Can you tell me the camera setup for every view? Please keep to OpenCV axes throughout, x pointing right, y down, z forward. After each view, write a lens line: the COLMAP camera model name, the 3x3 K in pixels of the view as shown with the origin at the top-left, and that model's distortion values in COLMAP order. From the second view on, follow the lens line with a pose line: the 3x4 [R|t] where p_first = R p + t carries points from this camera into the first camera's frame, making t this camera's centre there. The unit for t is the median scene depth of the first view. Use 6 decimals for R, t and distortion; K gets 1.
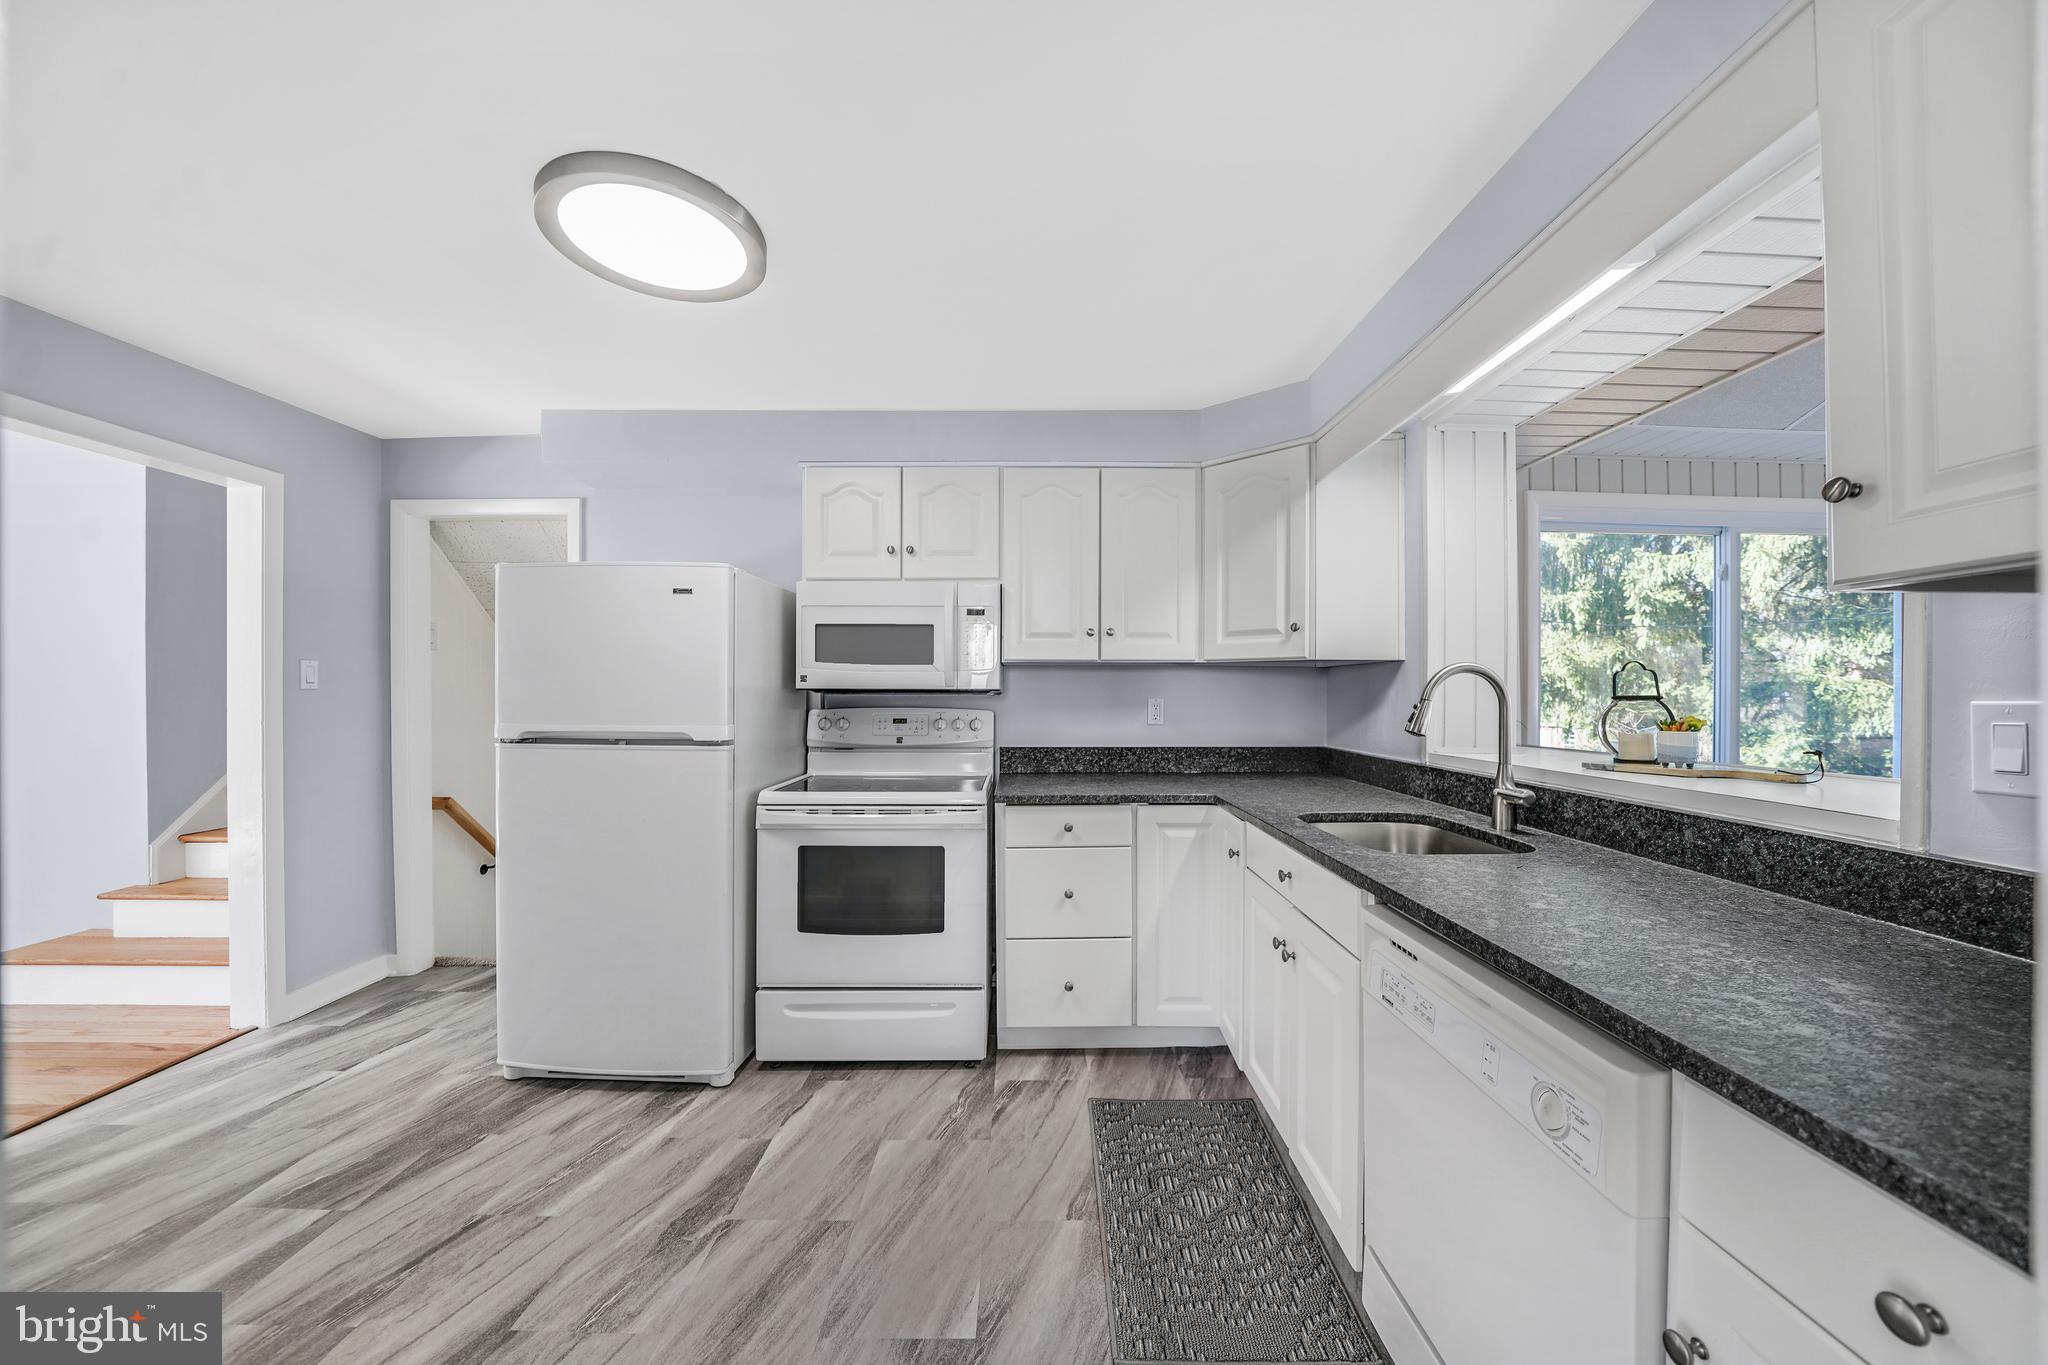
lens RADIAL K [[706.8, 0, 1026.7], [0, 706.8, 695.0], [0, 0, 1]] dist [-0.022351, -0.000091]
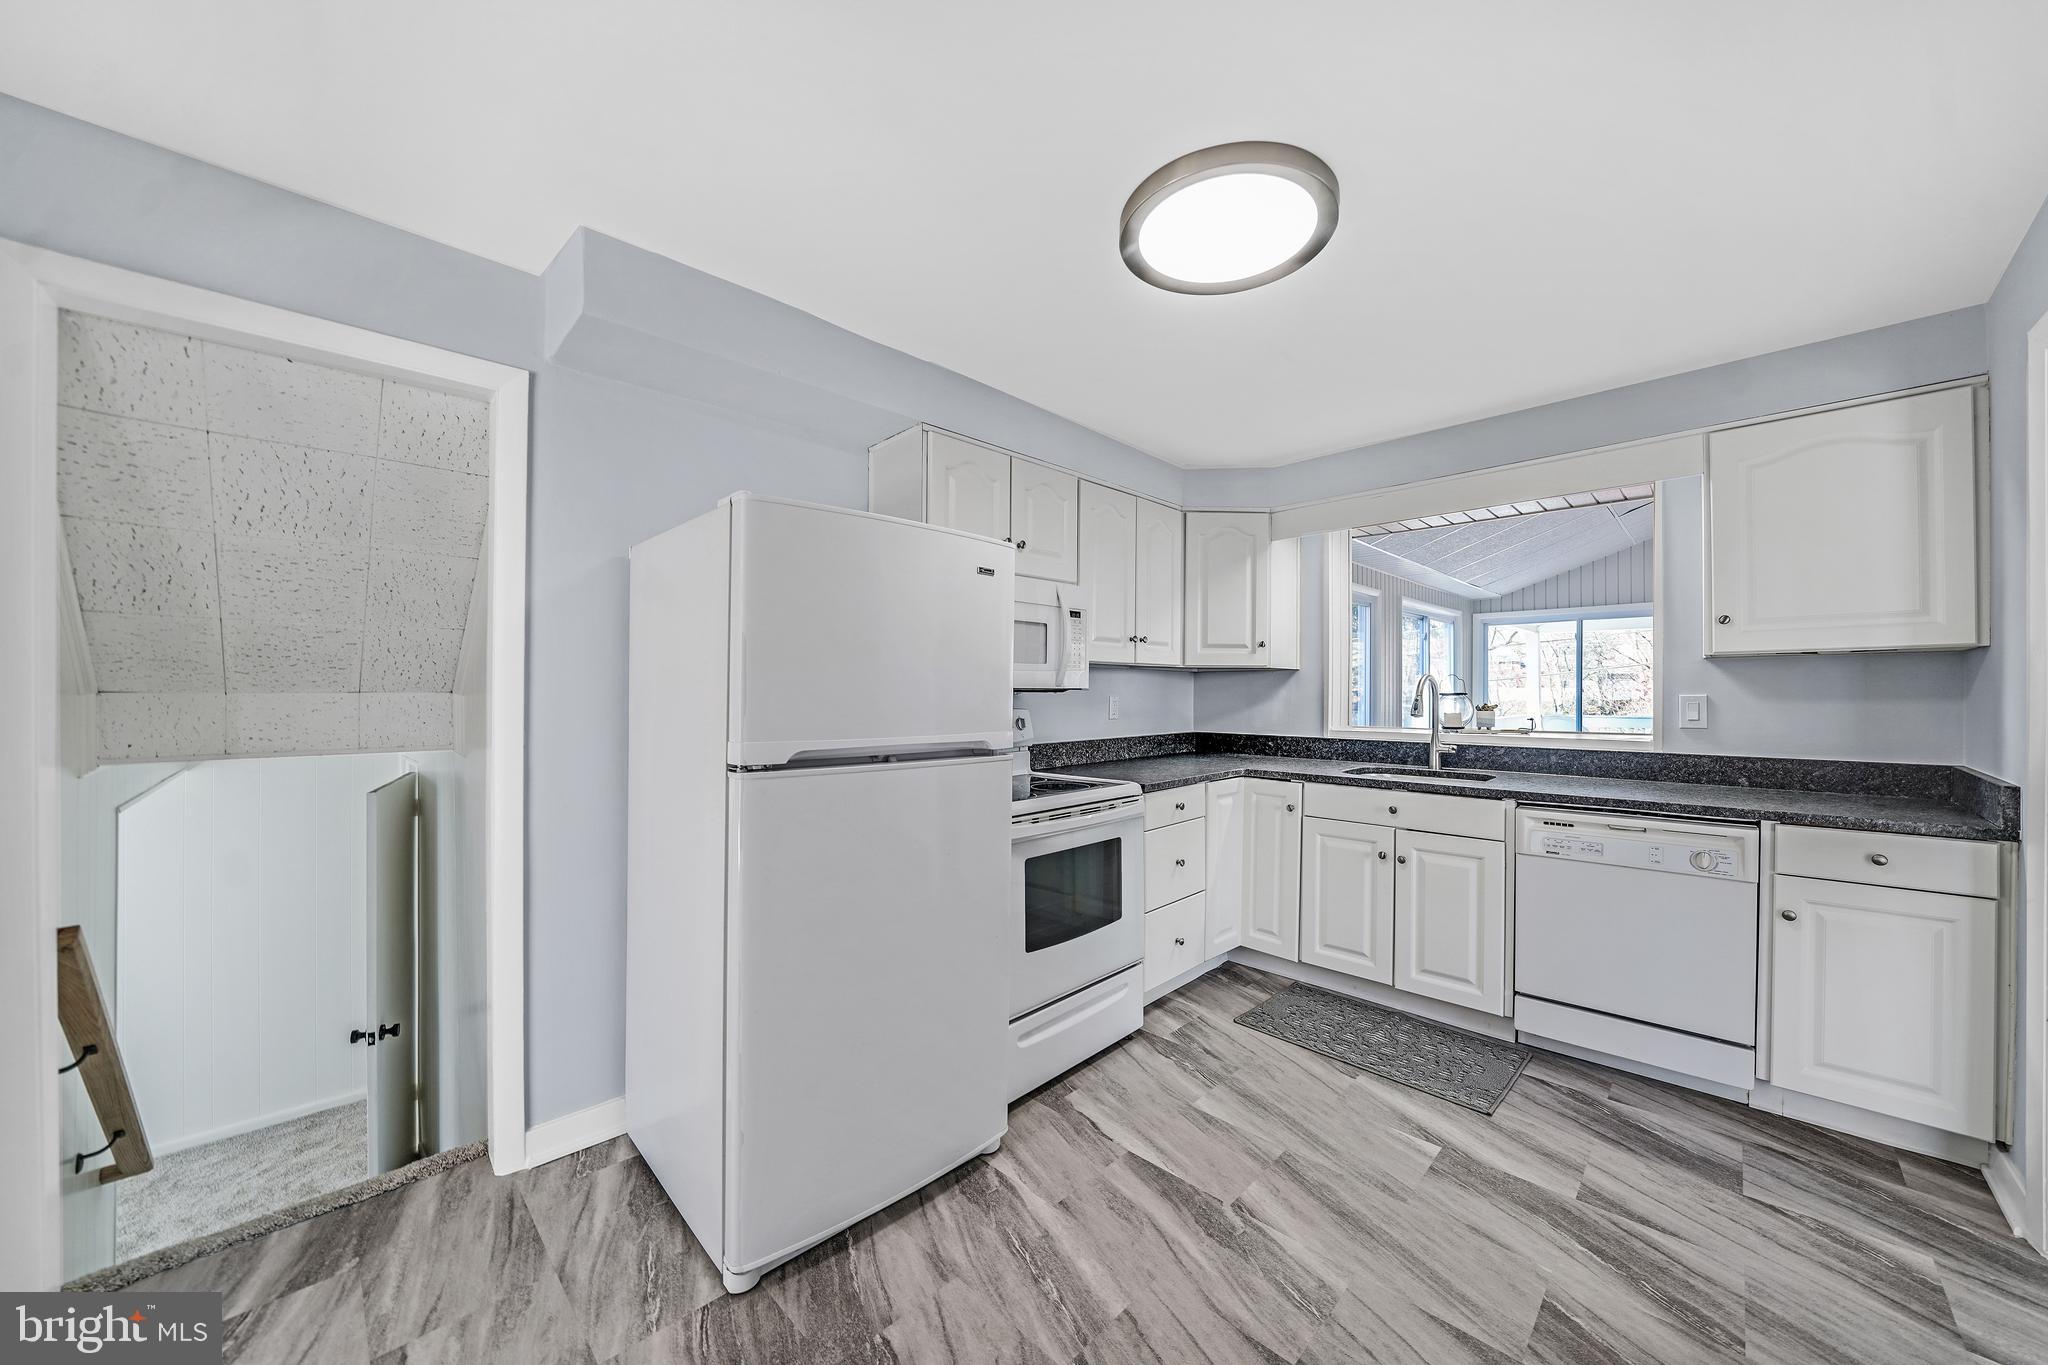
lens RADIAL K [[729.9, 0, 1032.2], [0, 729.9, 696.4], [0, 0, 1]] dist [-0.019314, 0.000384]
pose [[0.703419, -0.007235, 0.710739, -0.988711], [0.003252, 0.999970, 0.006960, -0.004918], [-0.710768, -0.002584, 0.703422, 0.325296]]
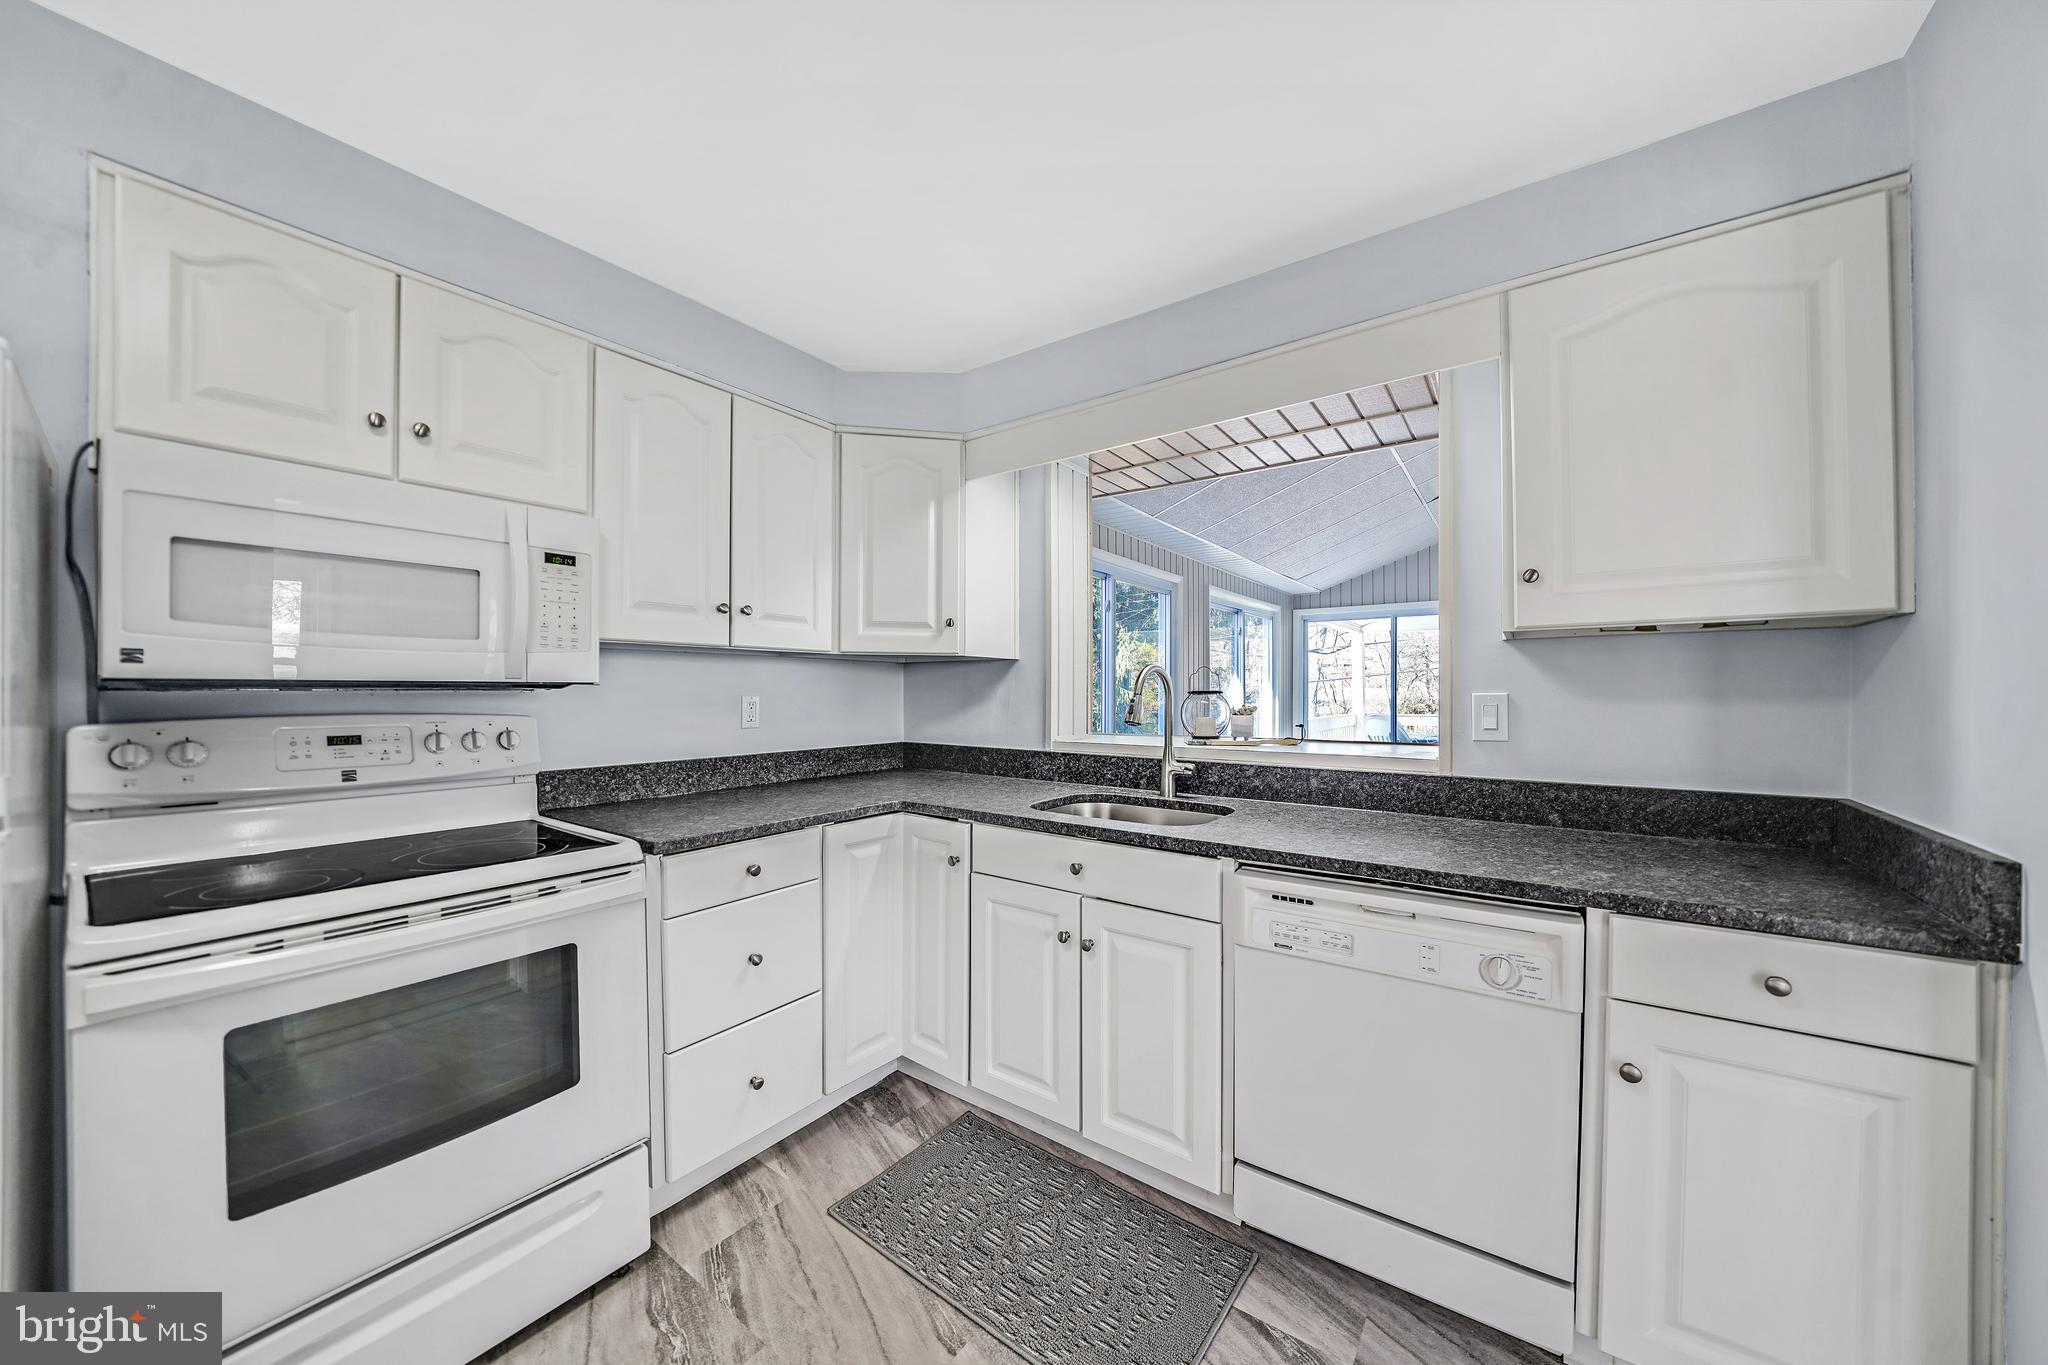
lens RADIAL K [[706.8, 0, 1026.7], [0, 706.8, 695.0], [0, 0, 1]] dist [-0.022351, -0.000091]
pose [[0.591367, -0.006635, 0.806375, -0.369942], [0.002420, 0.999976, 0.006453, -0.000148], [-0.806399, -0.001865, 0.591369, 0.336694]]
